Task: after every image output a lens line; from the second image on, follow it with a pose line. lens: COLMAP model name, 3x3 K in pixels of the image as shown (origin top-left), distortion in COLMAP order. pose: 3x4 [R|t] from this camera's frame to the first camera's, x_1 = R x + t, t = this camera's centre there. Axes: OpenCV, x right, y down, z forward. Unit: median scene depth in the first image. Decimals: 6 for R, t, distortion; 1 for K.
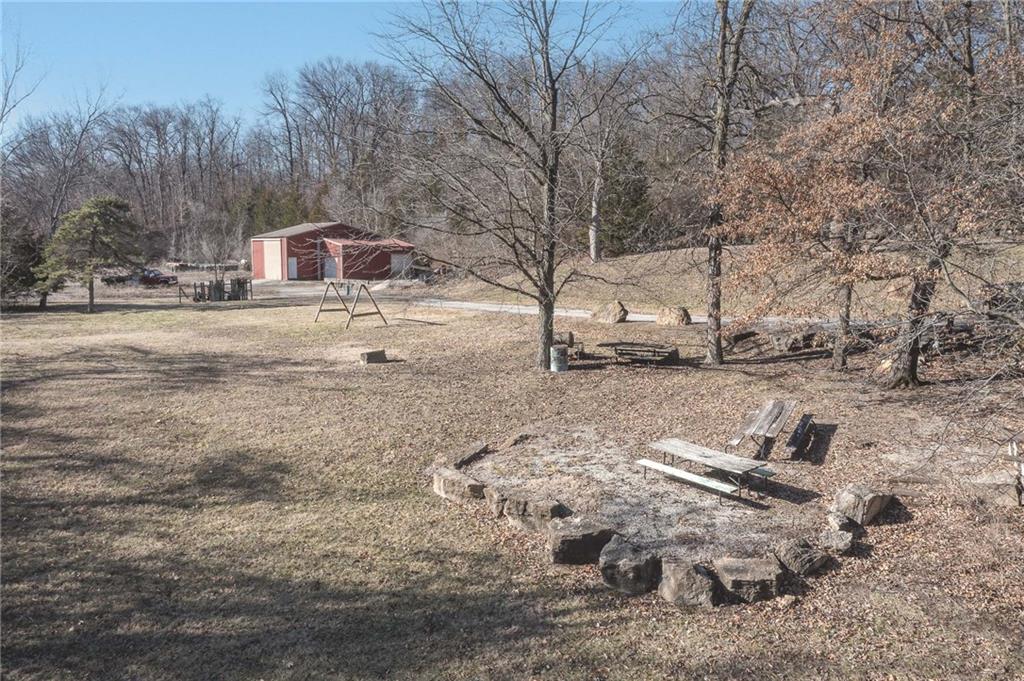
lens RADIAL K [[924.9, 0, 512.0], [0, 924.9, 340.5], [0, 0, 1]] dist [0.107907, 0.002681]
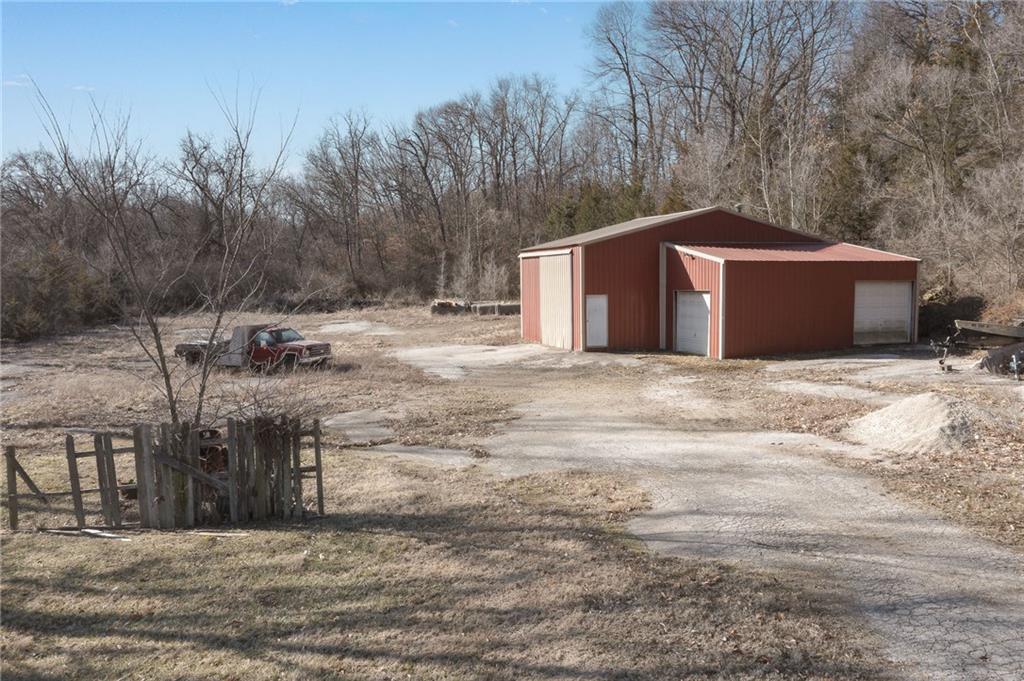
lens RADIAL K [[849.4, 0, 512.0], [0, 849.4, 340.5], [0, 0, 1]] dist [-0.005894, -0.001000]
pose [[0.922050, 0.017256, -0.386686, -0.124608], [-0.025666, 0.999533, -0.016595, -0.060758], [0.386219, 0.025226, 0.922062, 0.631461]]
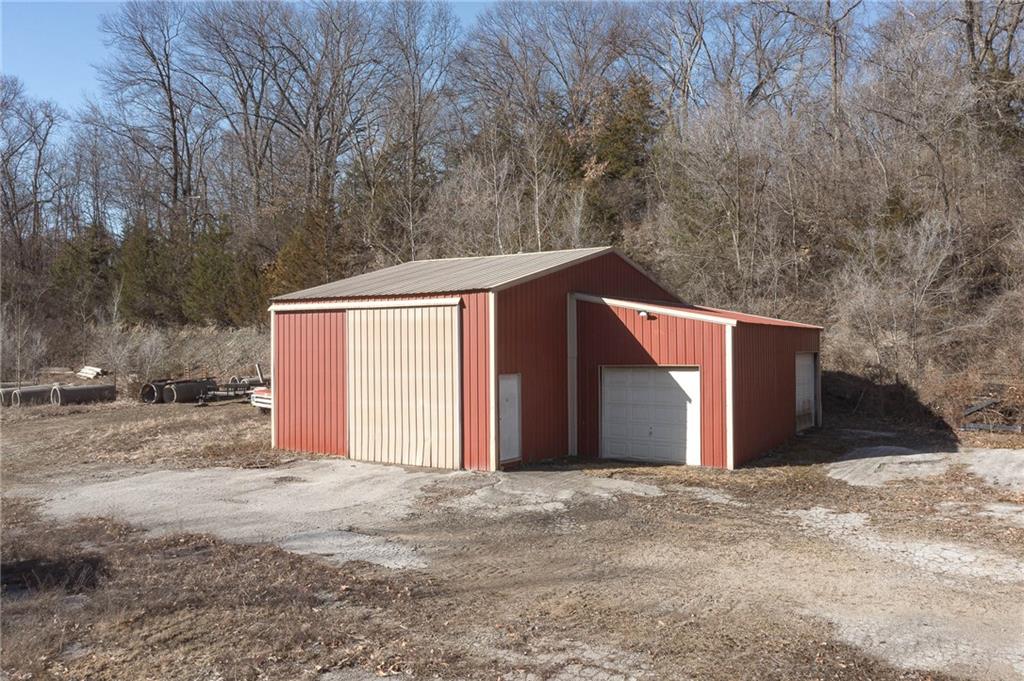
lens RADIAL K [[849.4, 0, 512.0], [0, 849.4, 340.5], [0, 0, 1]] dist [-0.005894, -0.001000]
pose [[0.959544, -0.003496, 0.281538, -0.286320], [0.032022, 0.994790, -0.096785, -0.074109], [-0.279733, 0.101884, 0.954657, 0.764235]]
